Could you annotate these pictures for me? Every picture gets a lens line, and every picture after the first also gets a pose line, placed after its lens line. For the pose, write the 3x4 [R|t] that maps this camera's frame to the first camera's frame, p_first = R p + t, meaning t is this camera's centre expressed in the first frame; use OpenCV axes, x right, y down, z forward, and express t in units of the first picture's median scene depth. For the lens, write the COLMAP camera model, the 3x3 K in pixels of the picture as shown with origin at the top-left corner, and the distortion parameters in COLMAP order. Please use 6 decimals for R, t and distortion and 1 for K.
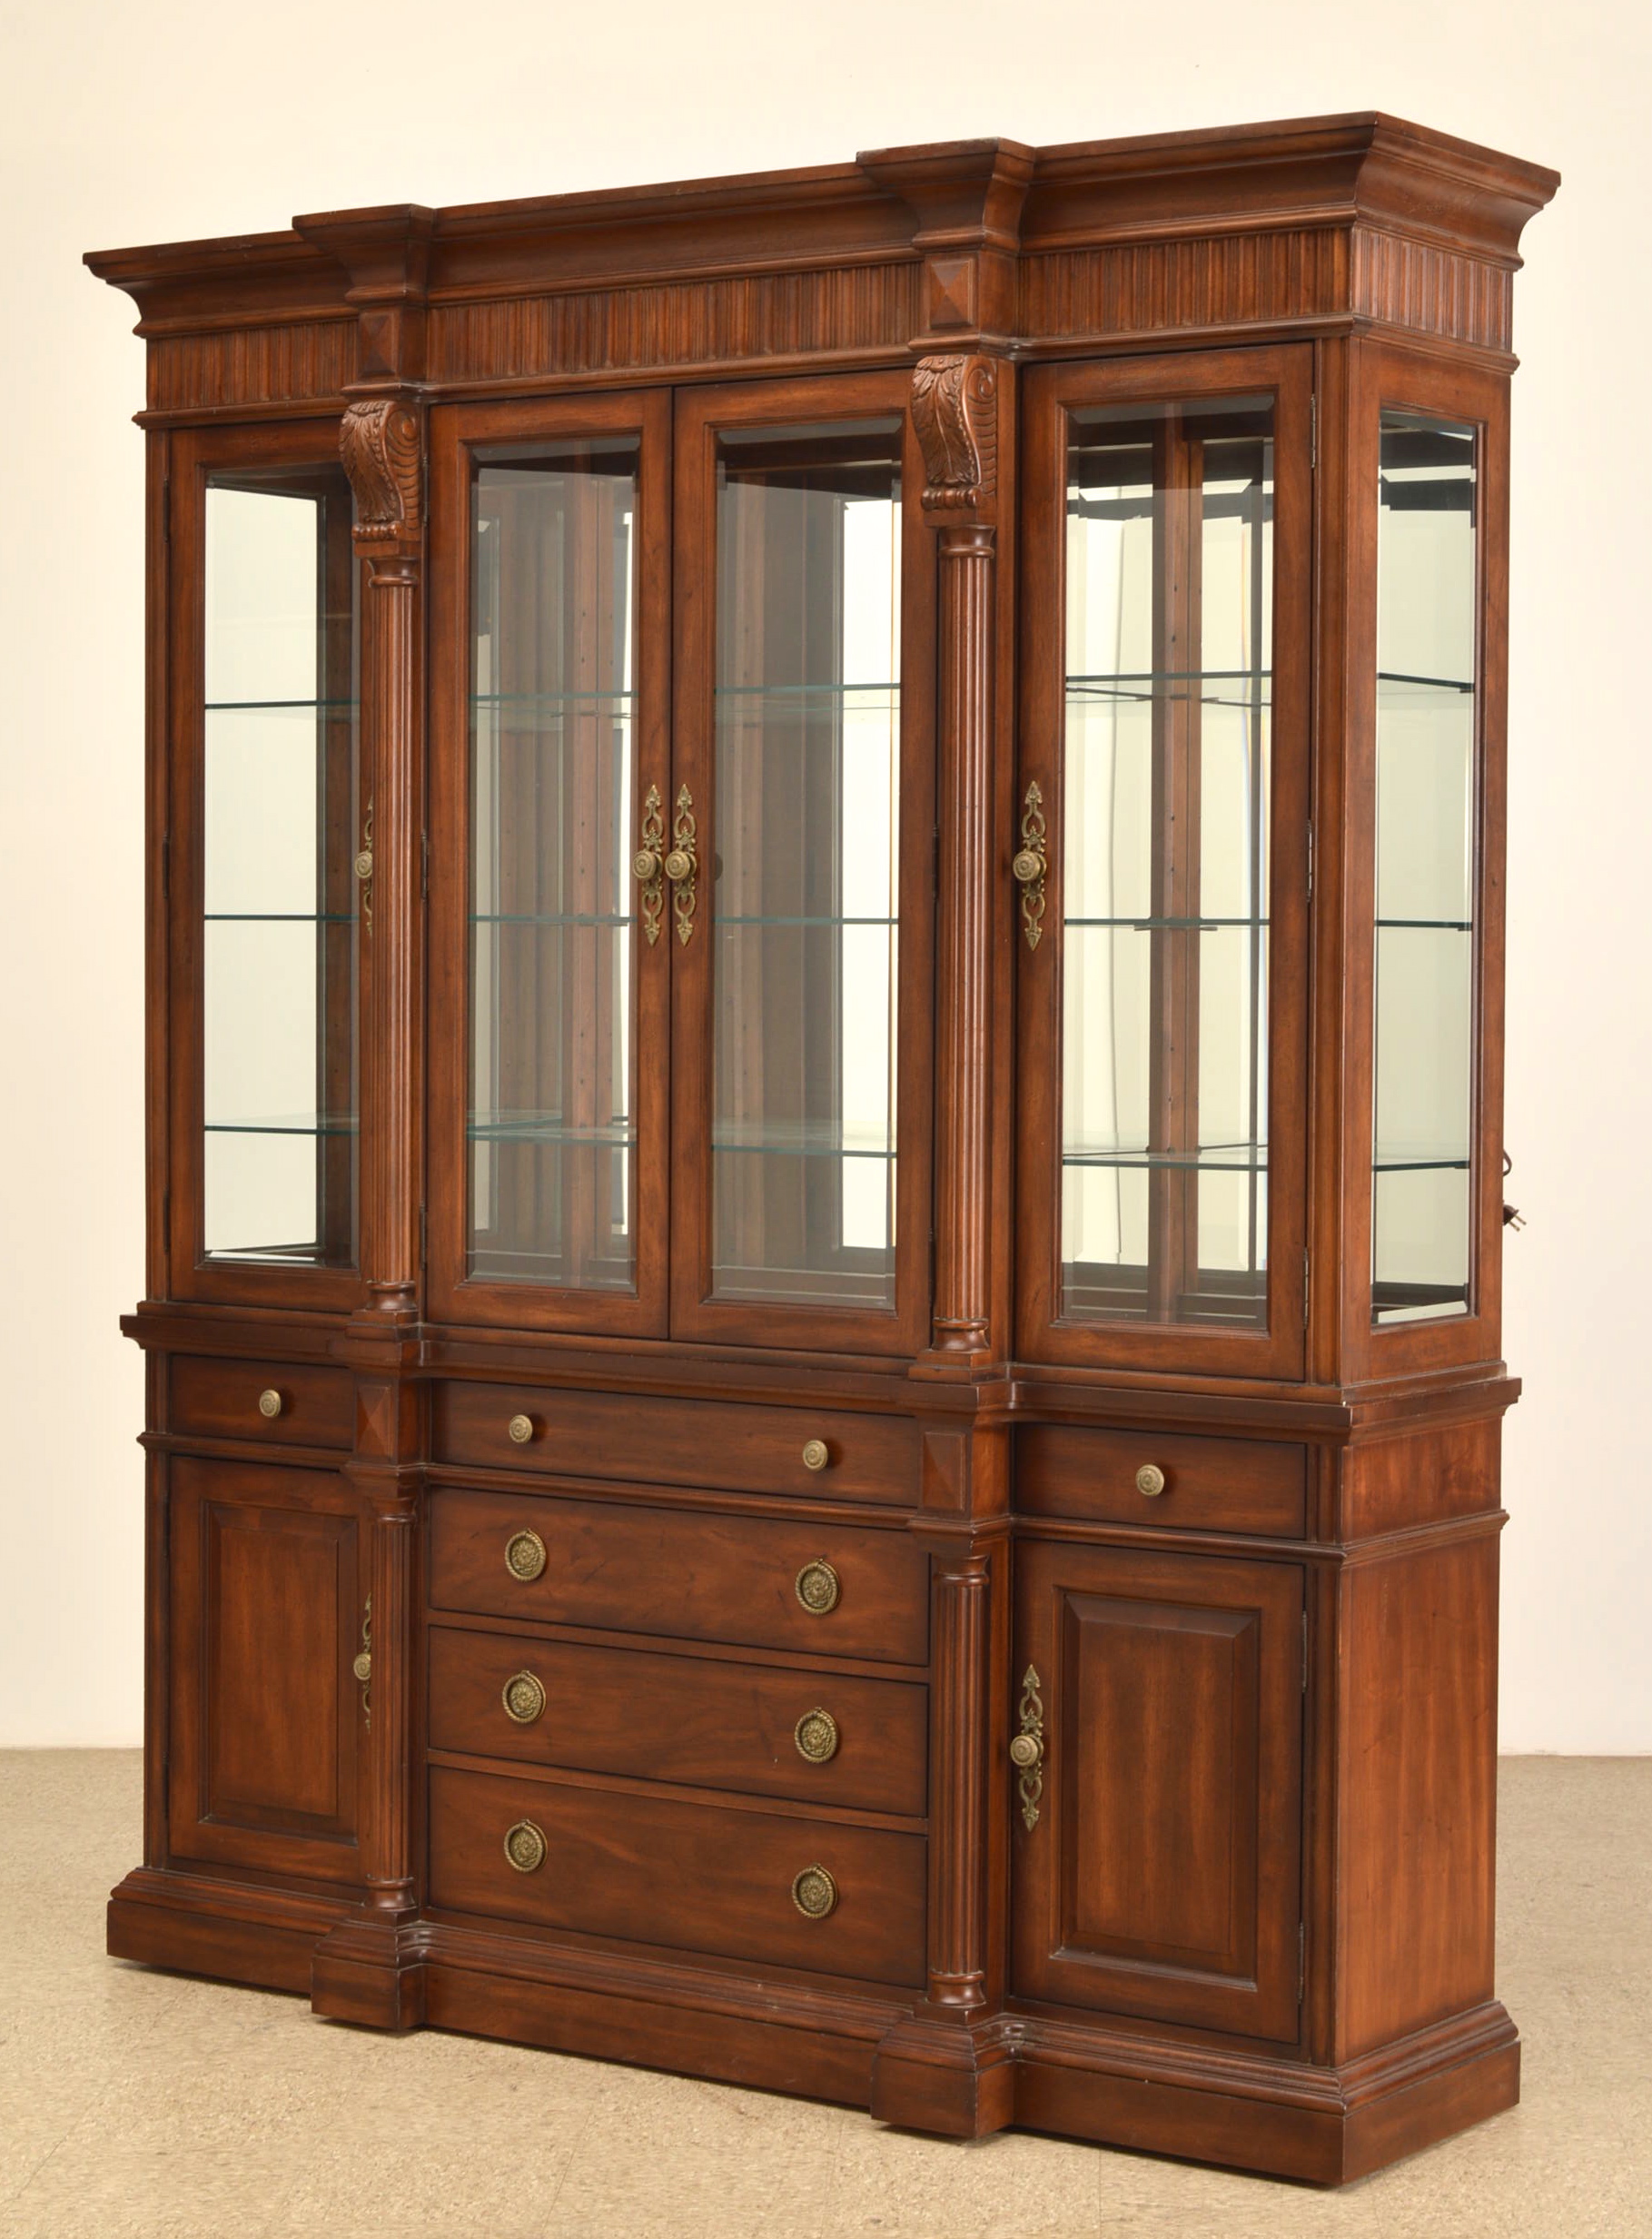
lens RADIAL K [[4476.4, 0, 828.8], [0, 4476.4, 1120.7], [0, 0, 1]] dist [-0.017893, 0.000000]
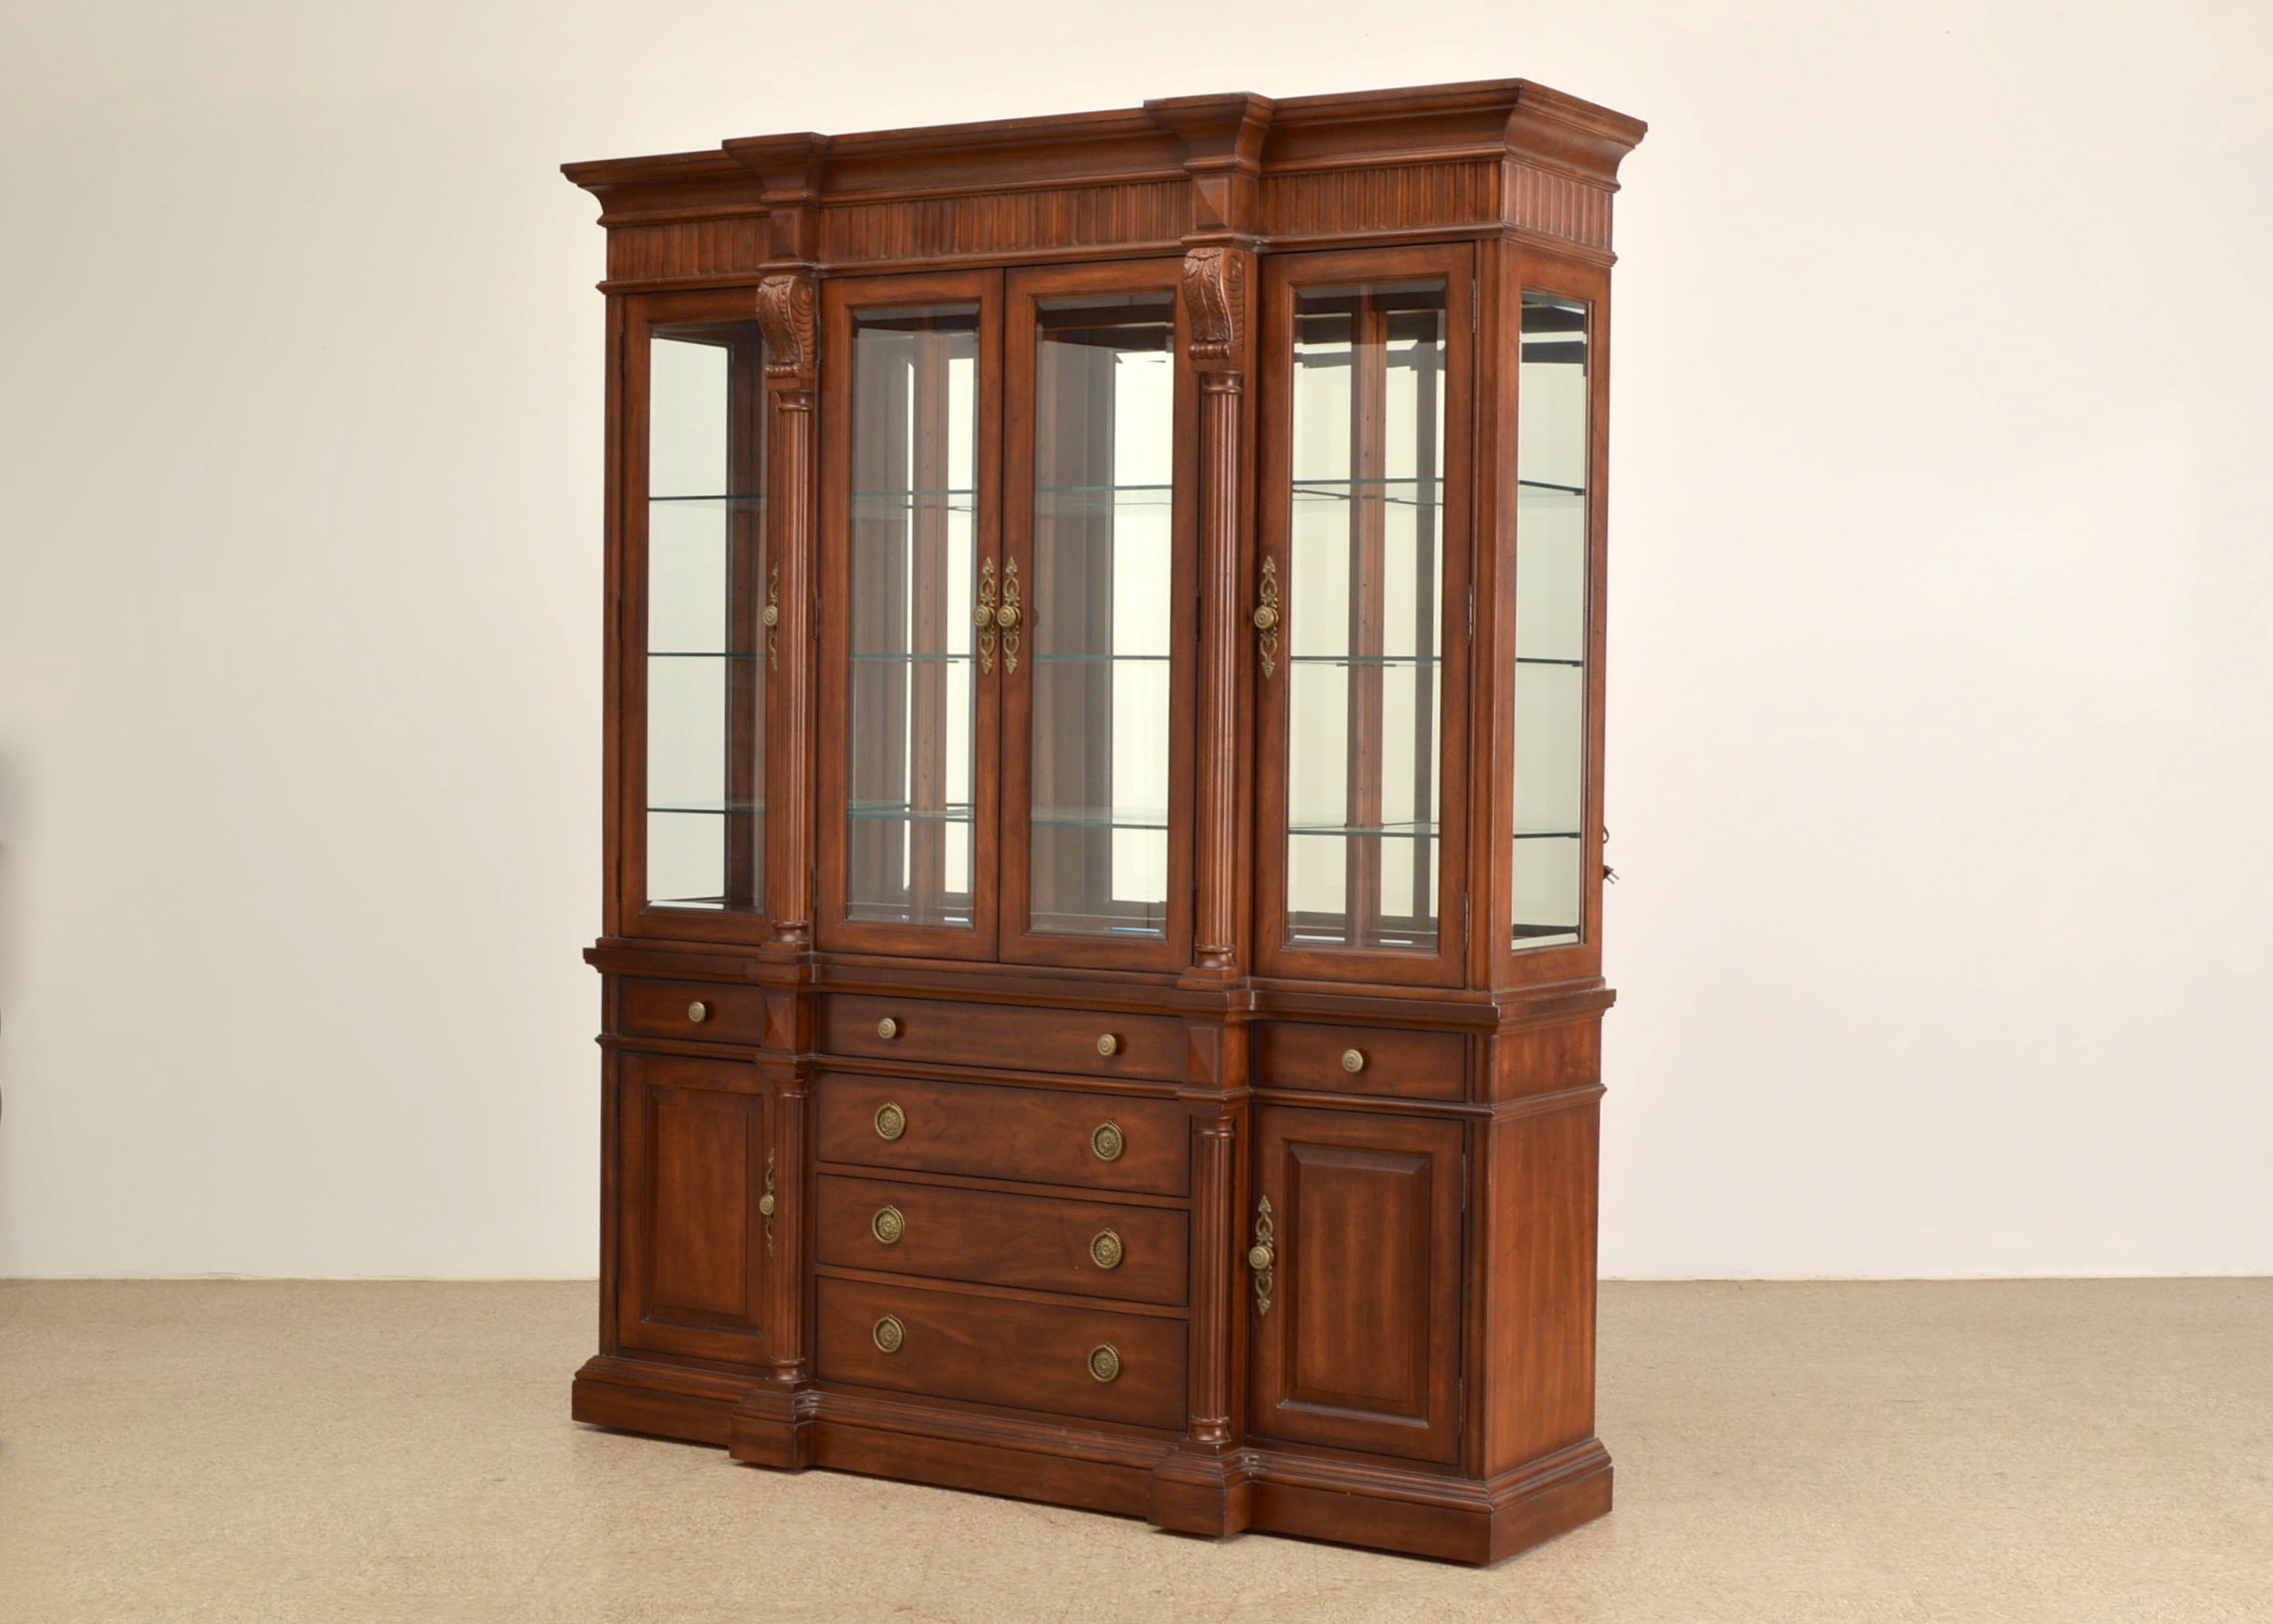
lens RADIAL K [[3492.7, 0, 1228.5], [0, 3492.7, 846.1], [0, 0, 1]] dist [-0.054876, 0.000000]
pose [[0.998354, 0.002874, 0.057288, -0.027687], [-0.003060, 0.999990, 0.003164, 0.010123], [-0.057278, -0.003334, 0.998353, -0.074742]]
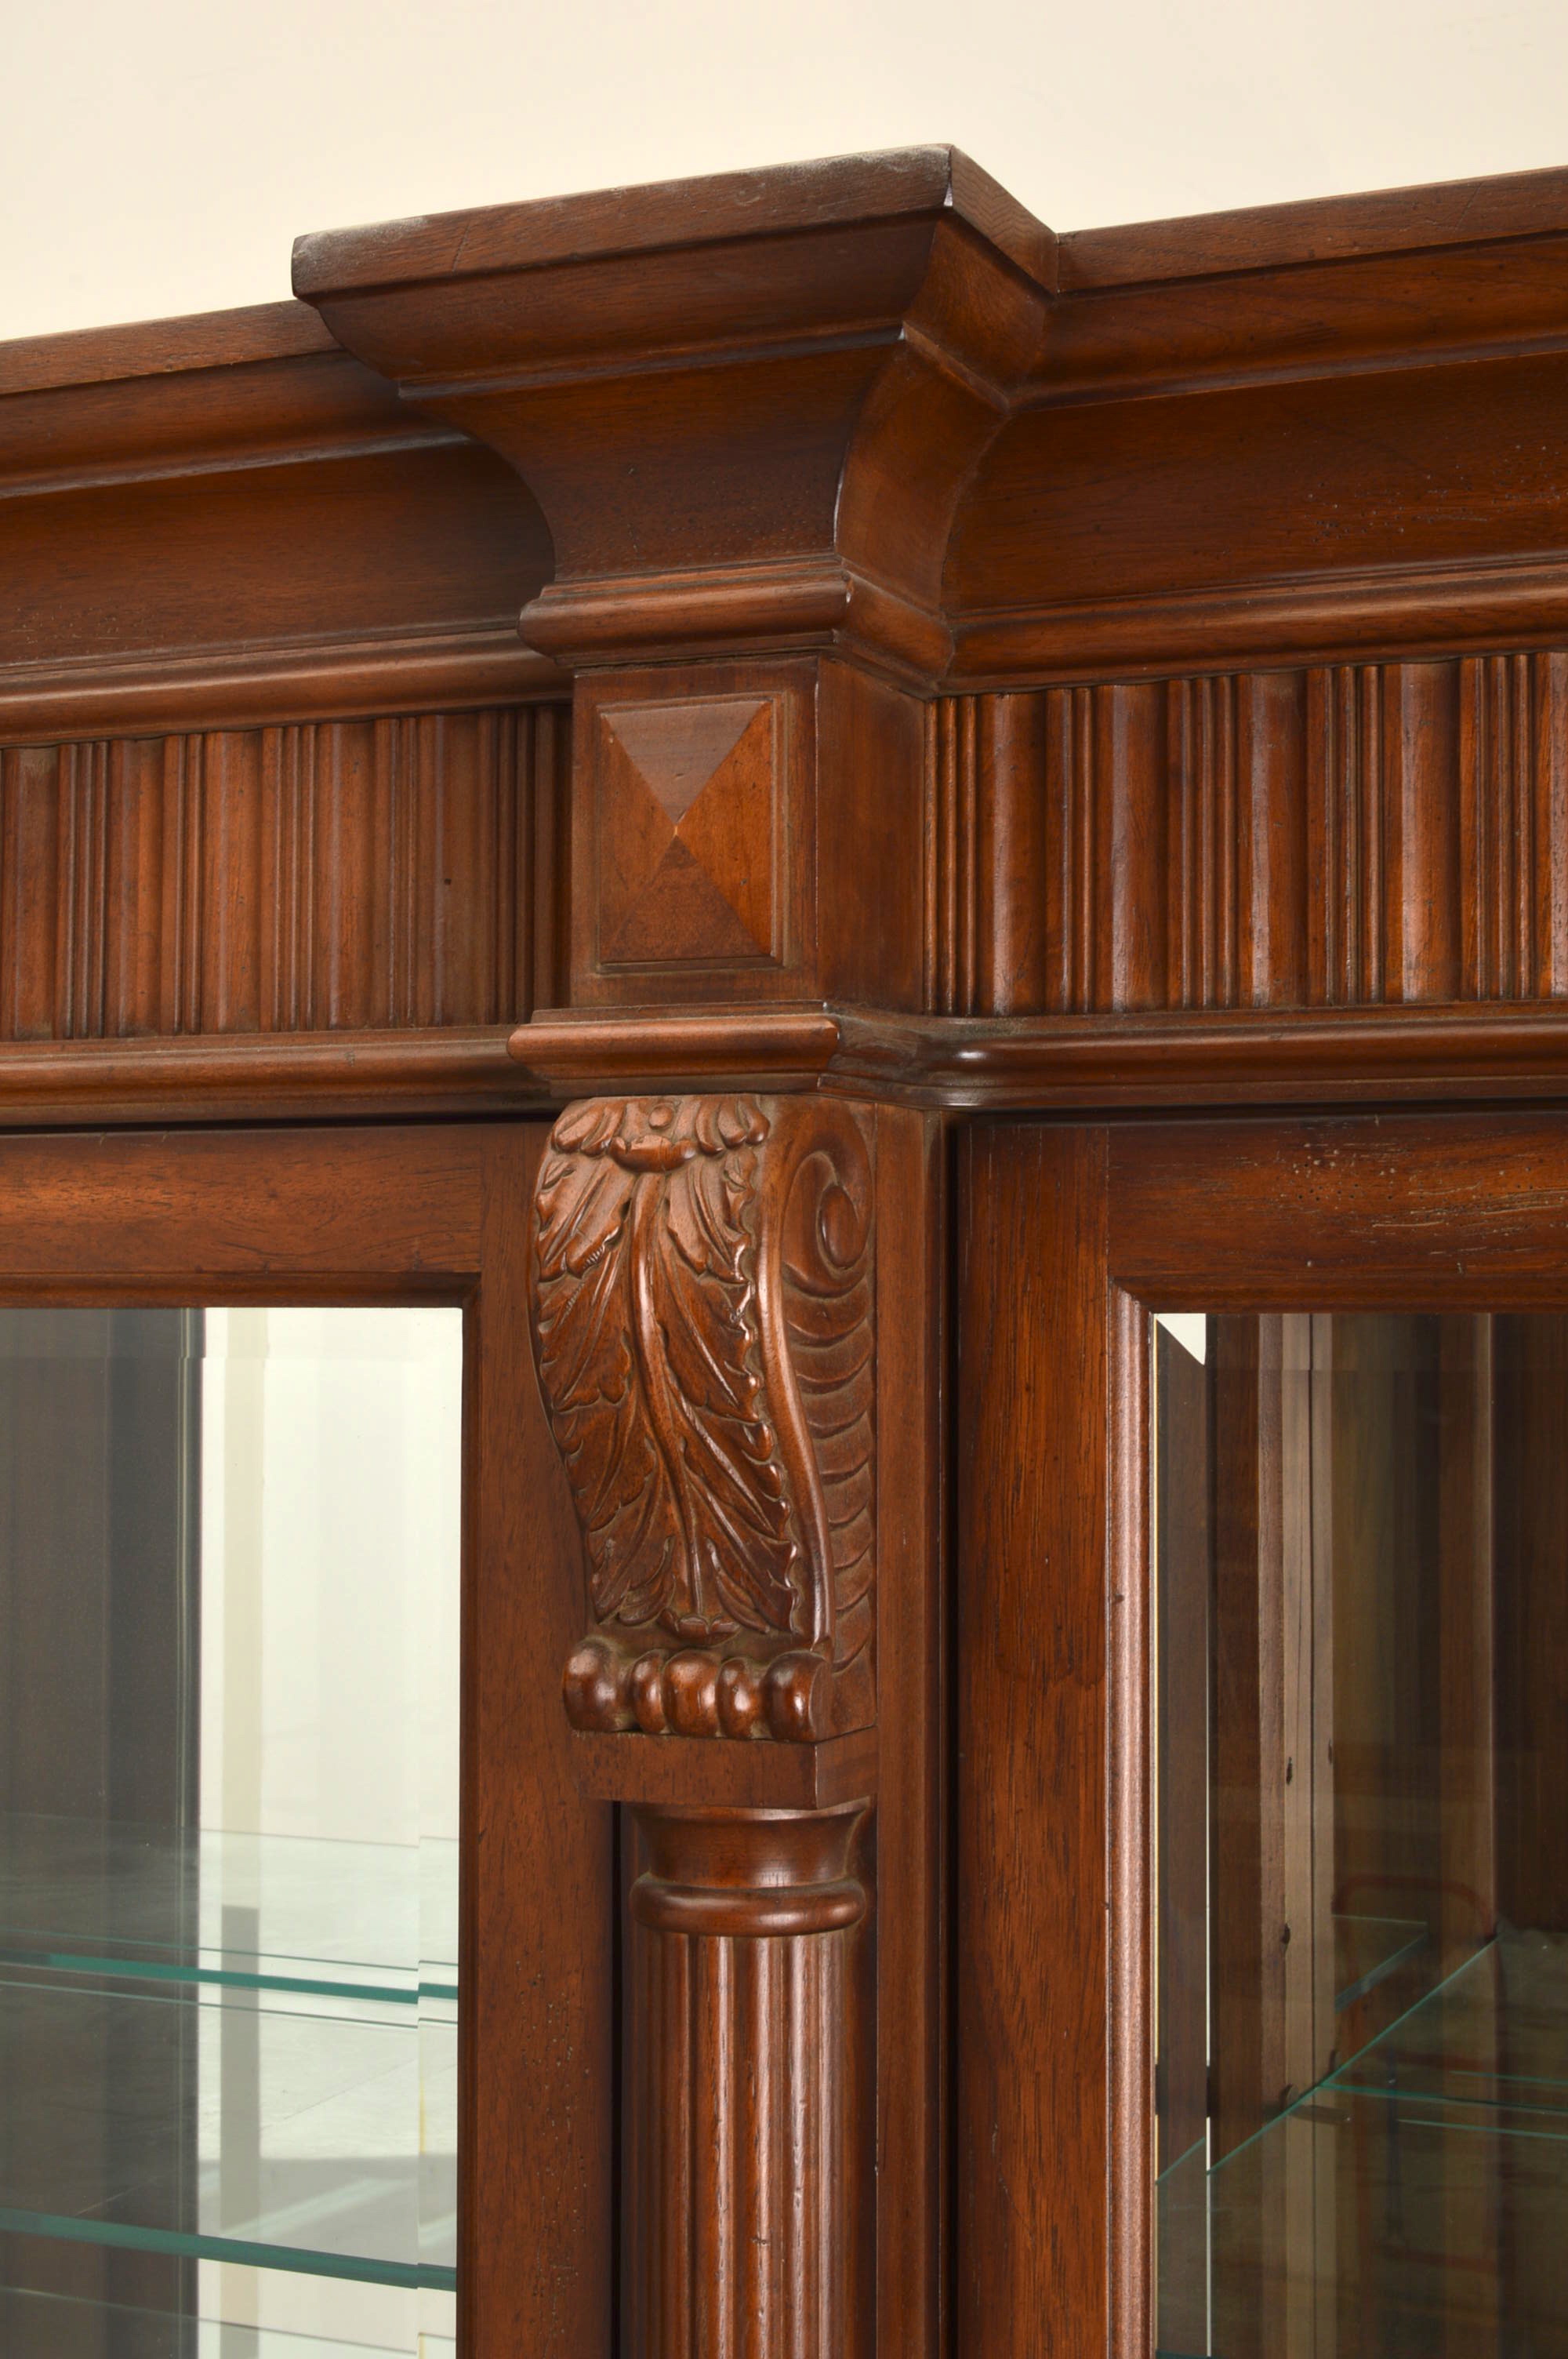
lens RADIAL K [[3556.7, 0, 777.5], [0, 3556.7, 1175.1], [0, 0, 1]] dist [-0.015143, 0.000000]
pose [[0.985568, 0.003541, 0.169243, -0.000361], [0.010036, 0.996800, -0.079303, -0.146572], [-0.168982, 0.079857, 0.982379, 0.786789]]
